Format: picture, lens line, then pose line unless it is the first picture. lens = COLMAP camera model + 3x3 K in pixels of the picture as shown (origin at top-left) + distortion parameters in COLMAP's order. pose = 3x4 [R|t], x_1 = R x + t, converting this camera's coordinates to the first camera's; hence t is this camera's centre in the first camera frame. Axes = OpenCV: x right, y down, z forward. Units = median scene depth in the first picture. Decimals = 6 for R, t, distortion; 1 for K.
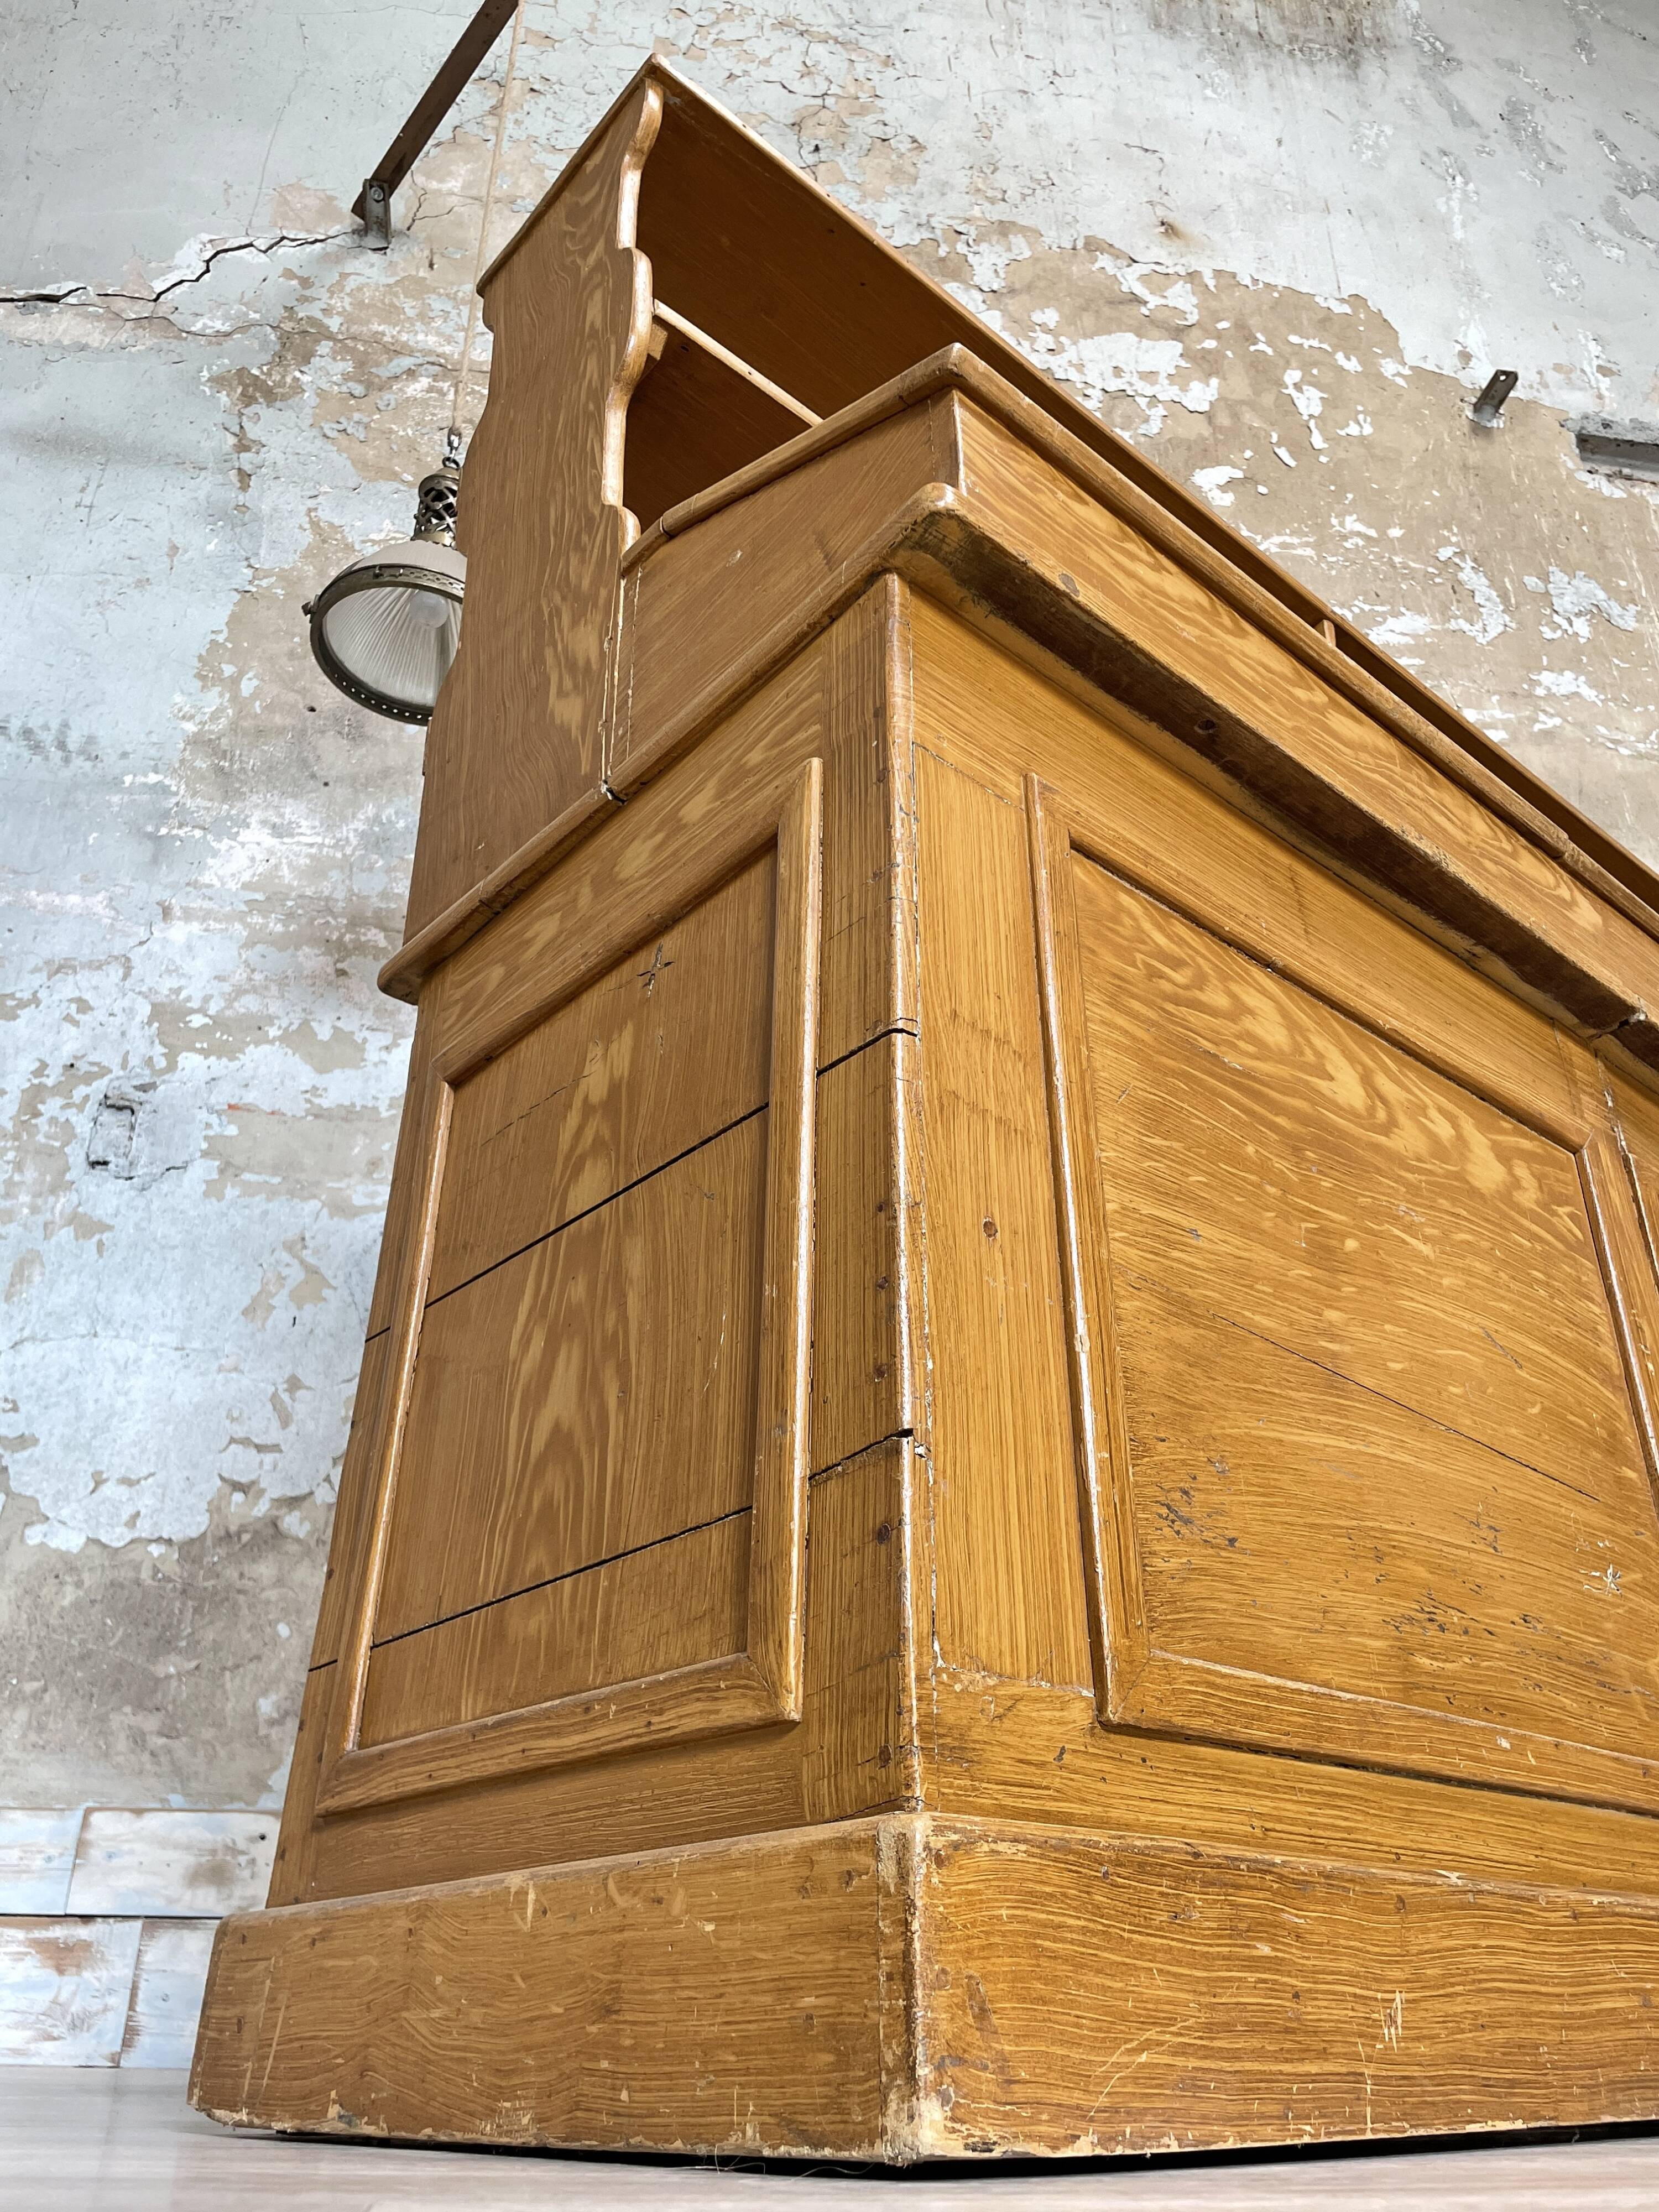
lens RADIAL K [[1675.5, 0, 826.2], [0, 1675.5, 1092.1], [0, 0, 1]] dist [0.085053, -0.106975]
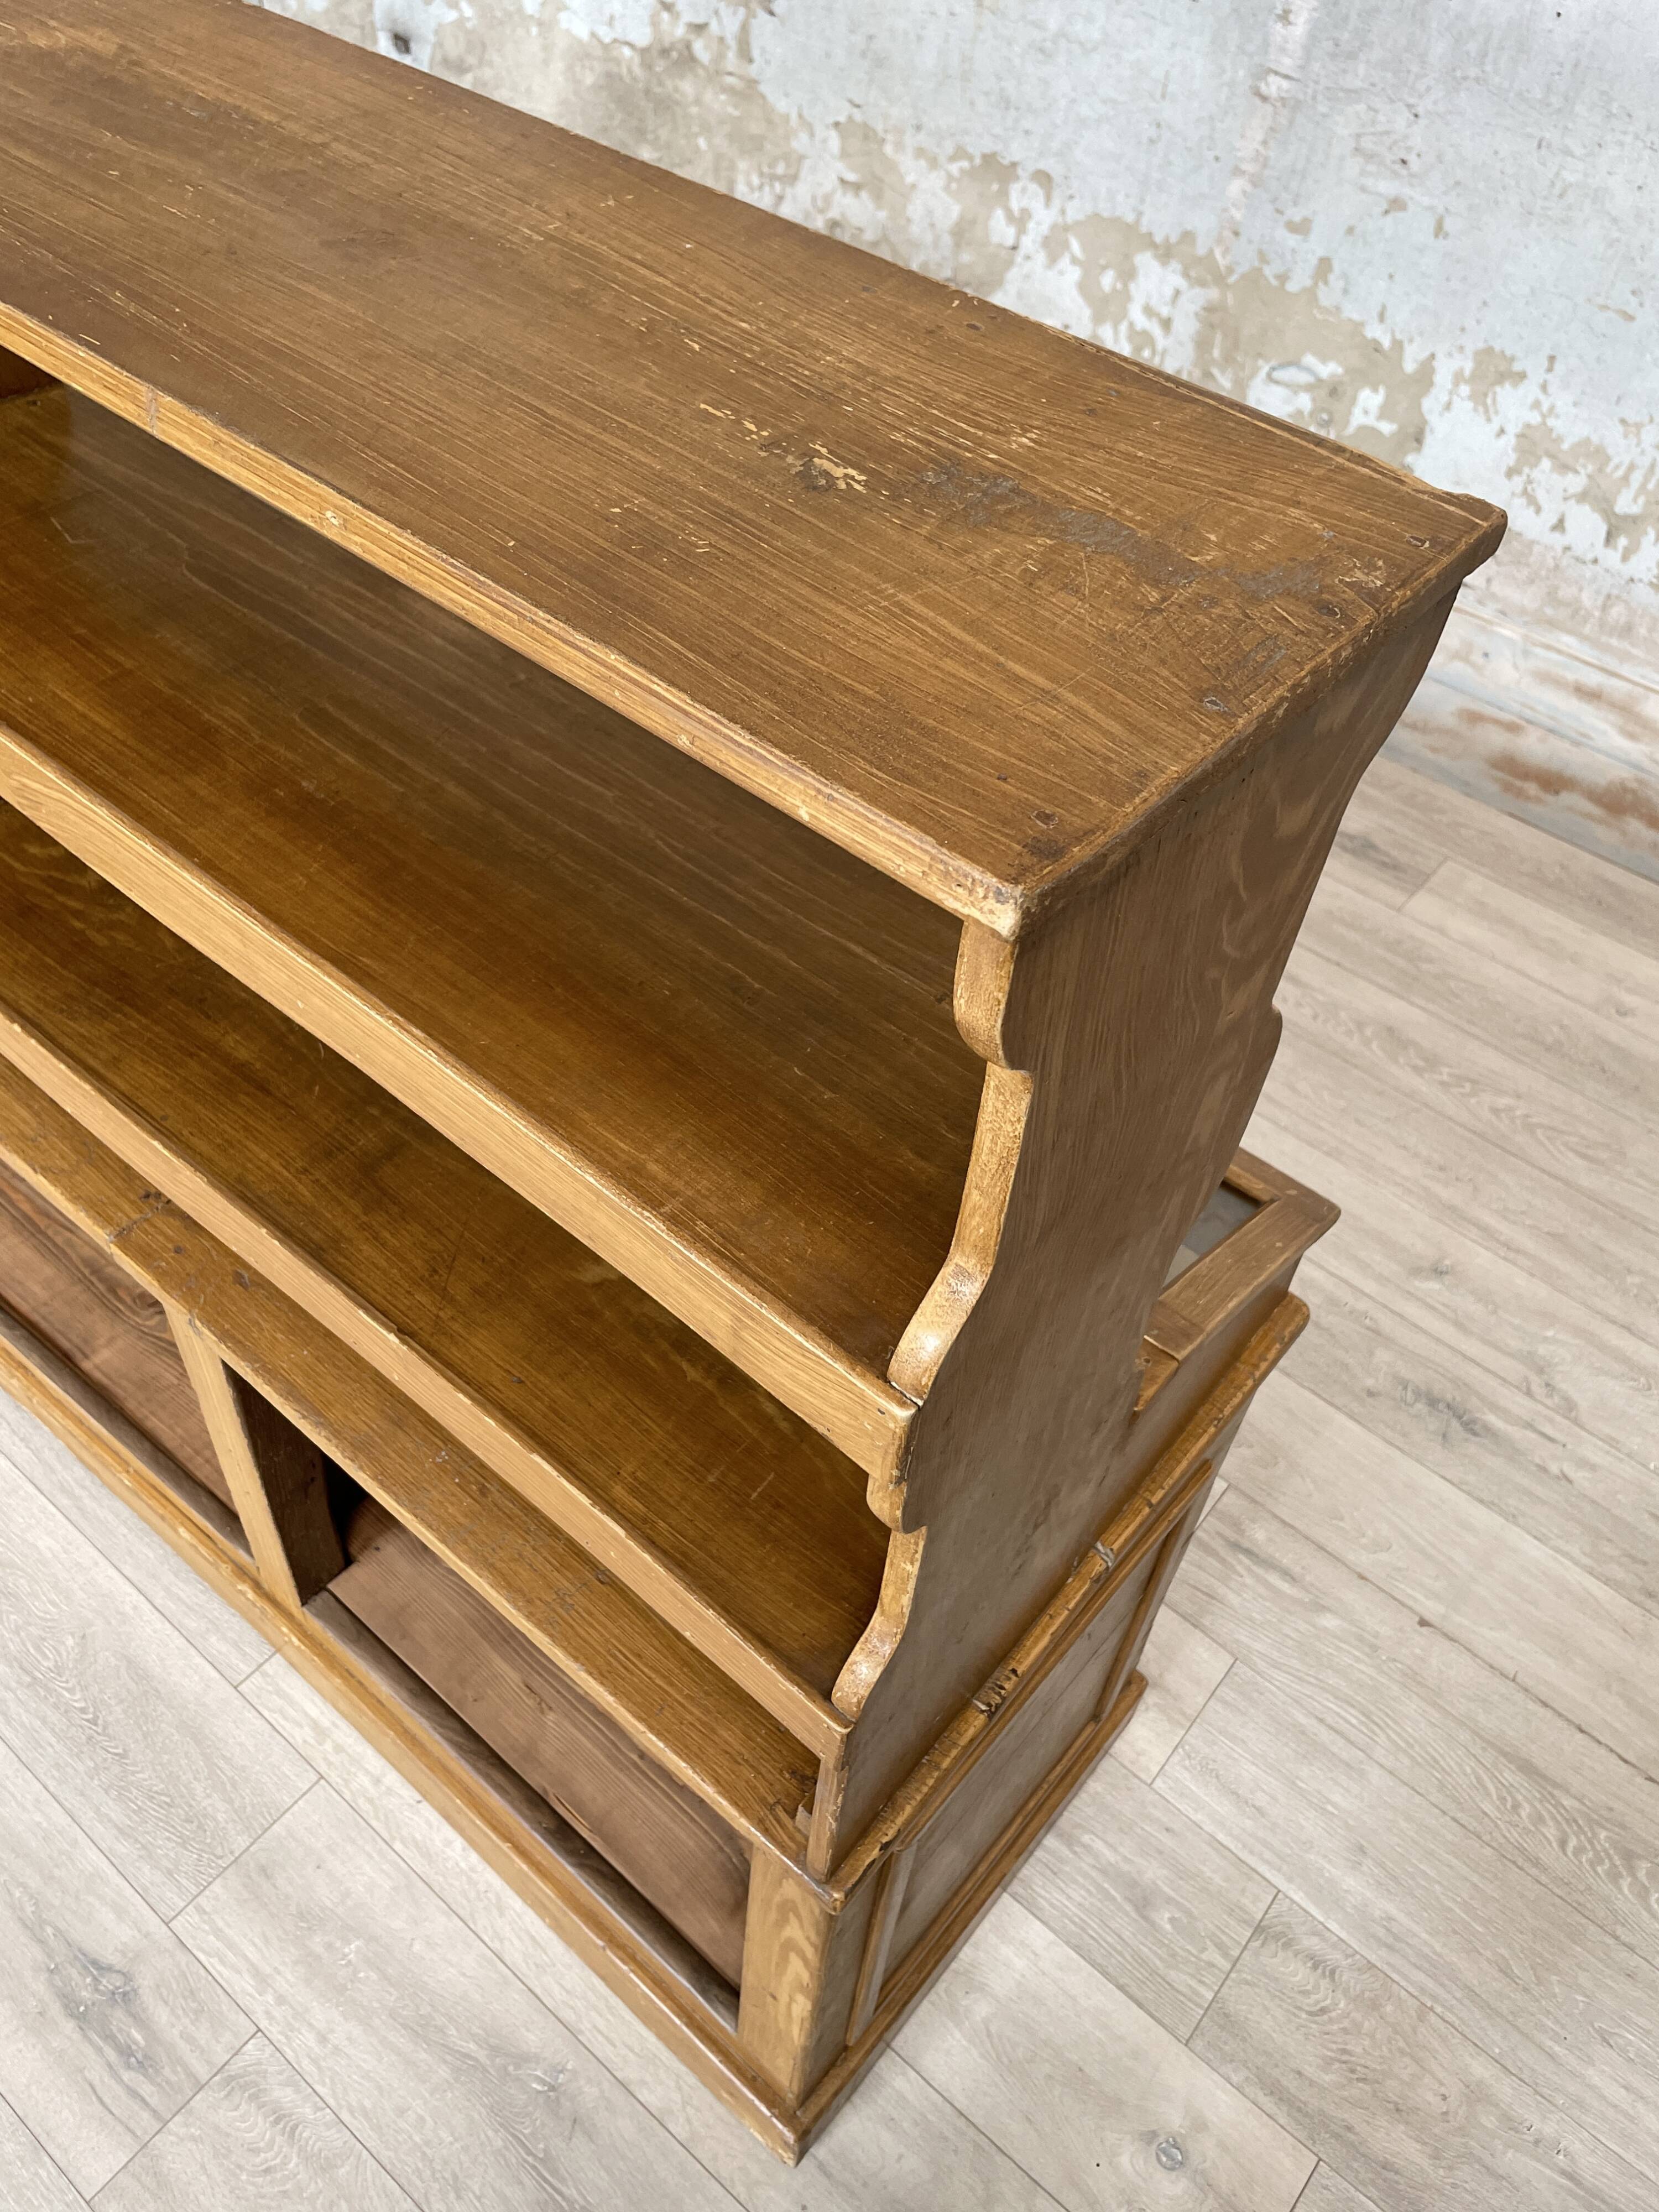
lens RADIAL K [[1675.5, 0, 818.3], [0, 1675.5, 1091.1], [0, 0, 1]] dist [0.085053, -0.106975]
pose [[0.646959, 0.586068, -0.487820, 0.675459], [0.316906, 0.375221, 0.871080, -0.438854], [0.693552, -0.718146, 0.057024, 0.387376]]
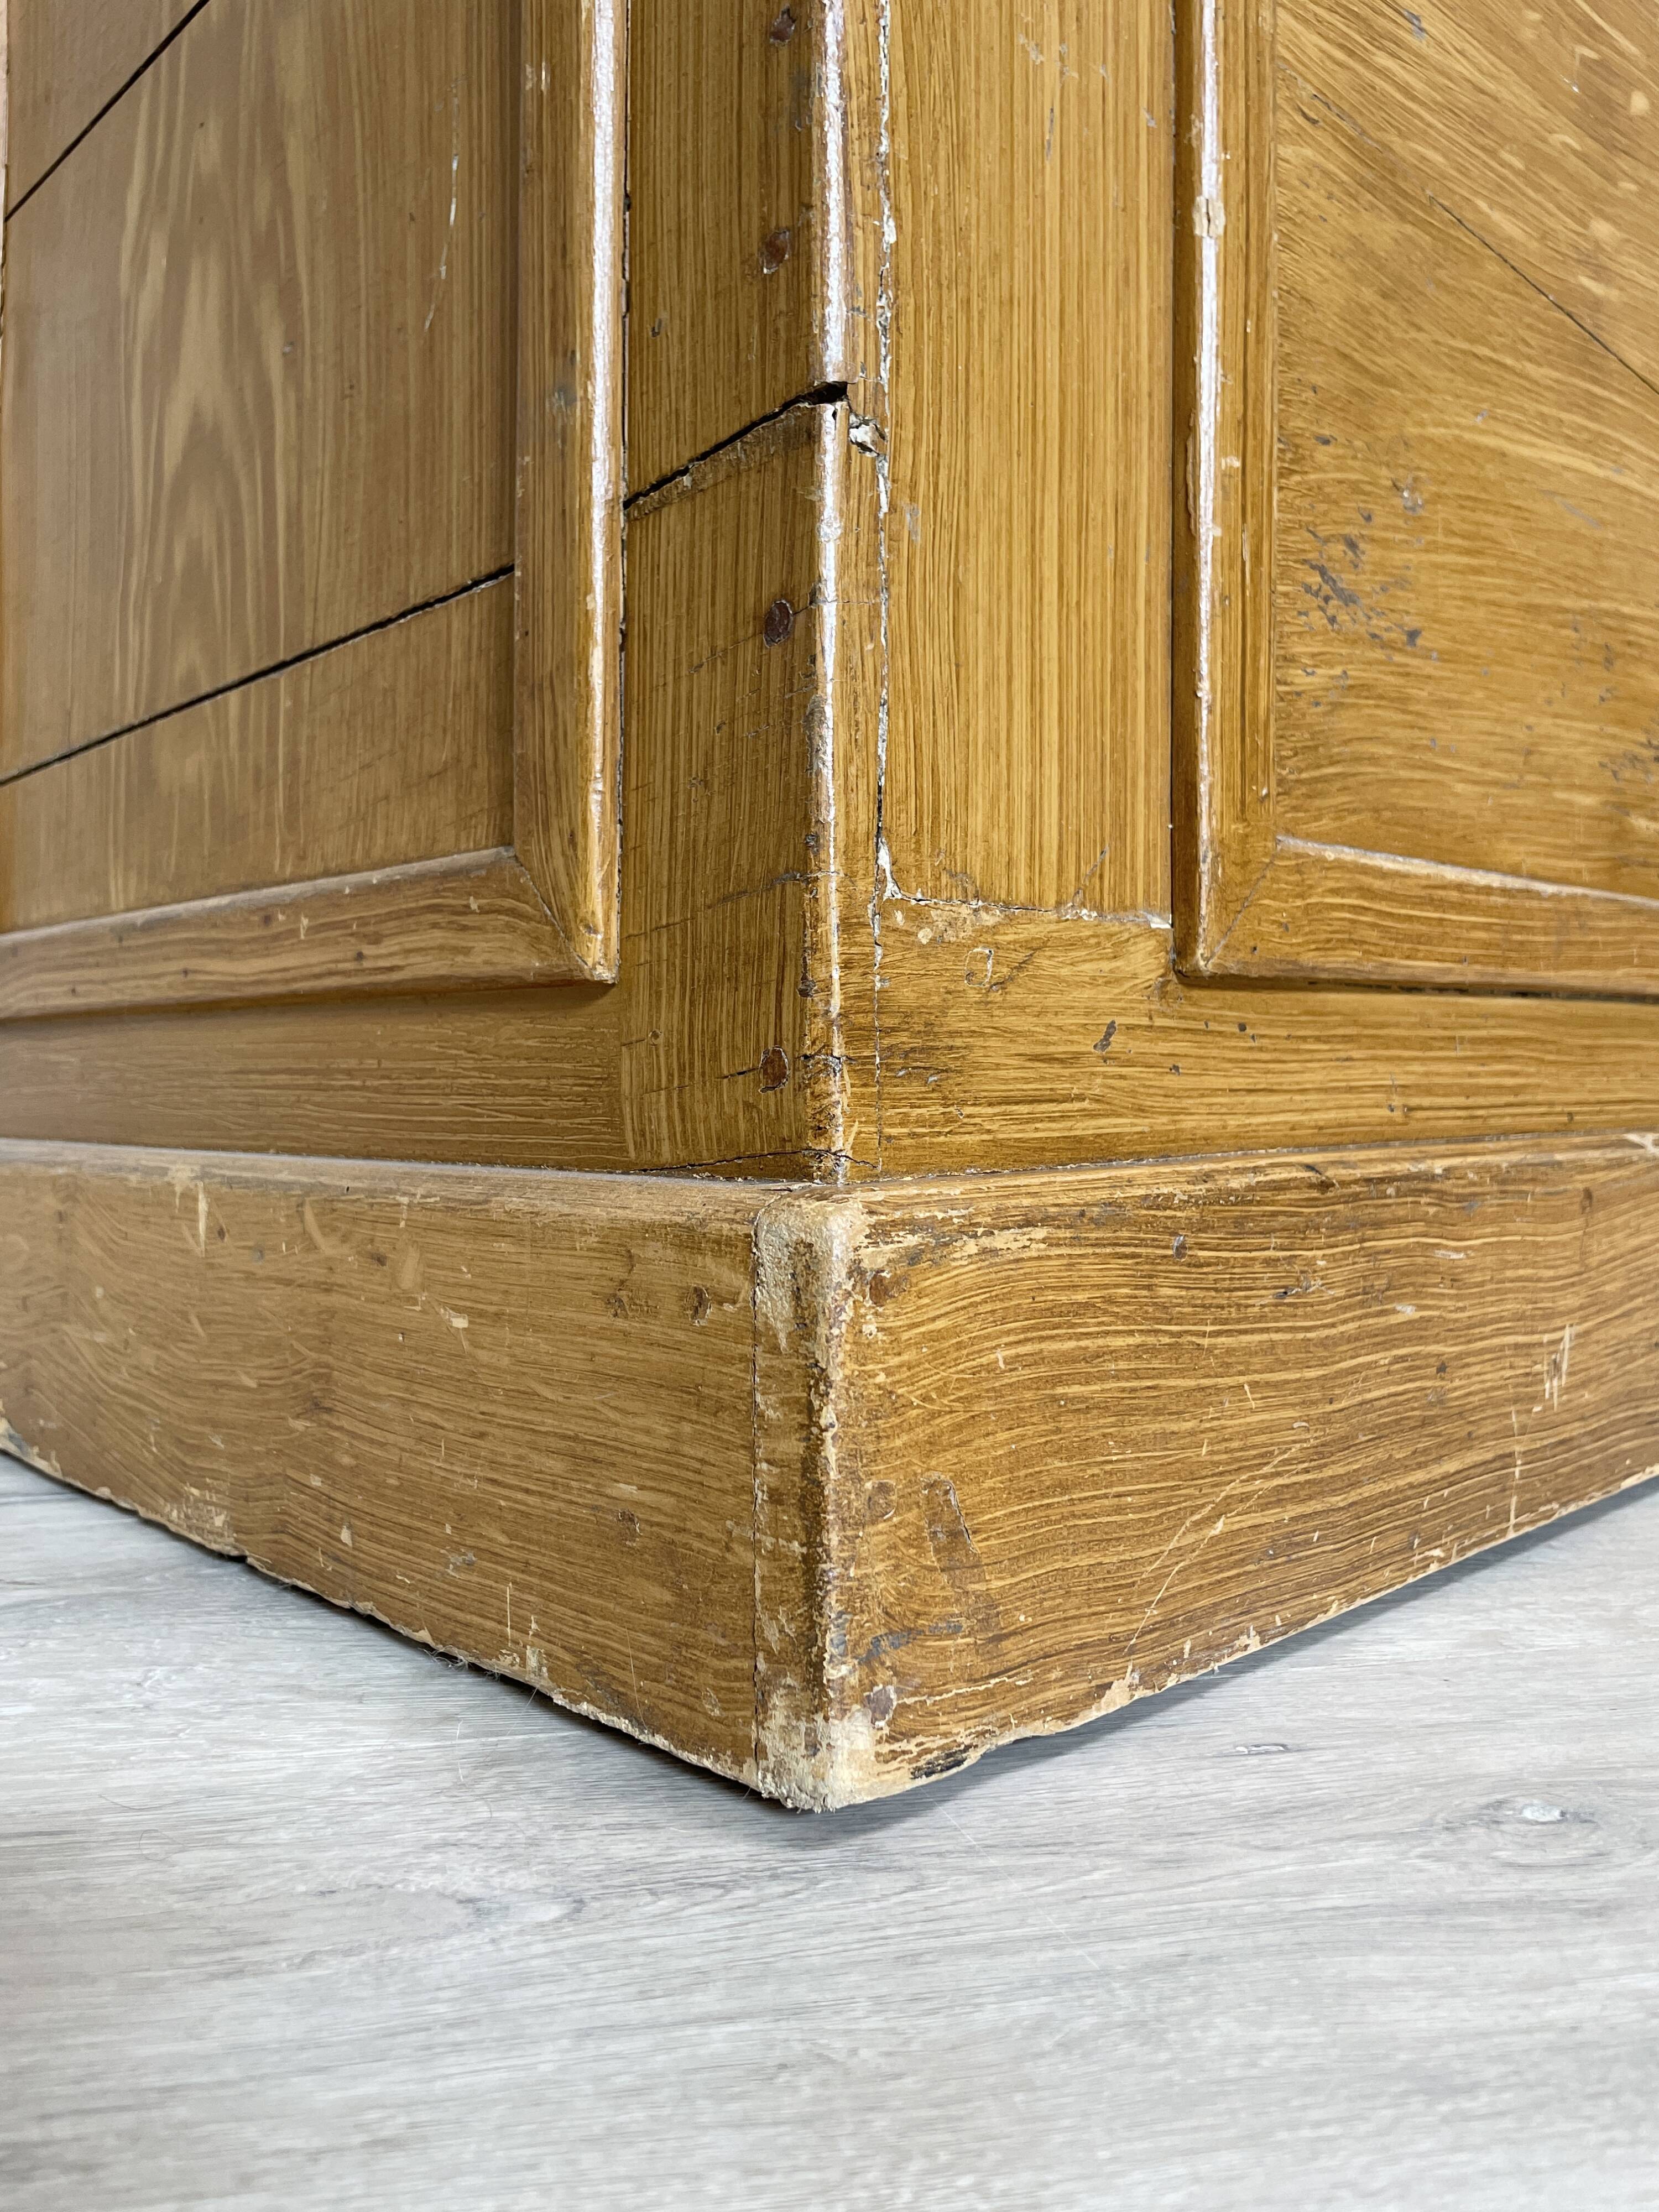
lens RADIAL K [[1726.7, 0, 833.0], [0, 1726.7, 1101.1], [0, 0, 1]] dist [0.064674, -0.090825]
pose [[0.998851, -0.004577, 0.047700, 0.005349], [-0.020020, 0.864527, 0.502187, 0.028145], [-0.043536, -0.502565, 0.863442, 0.107830]]
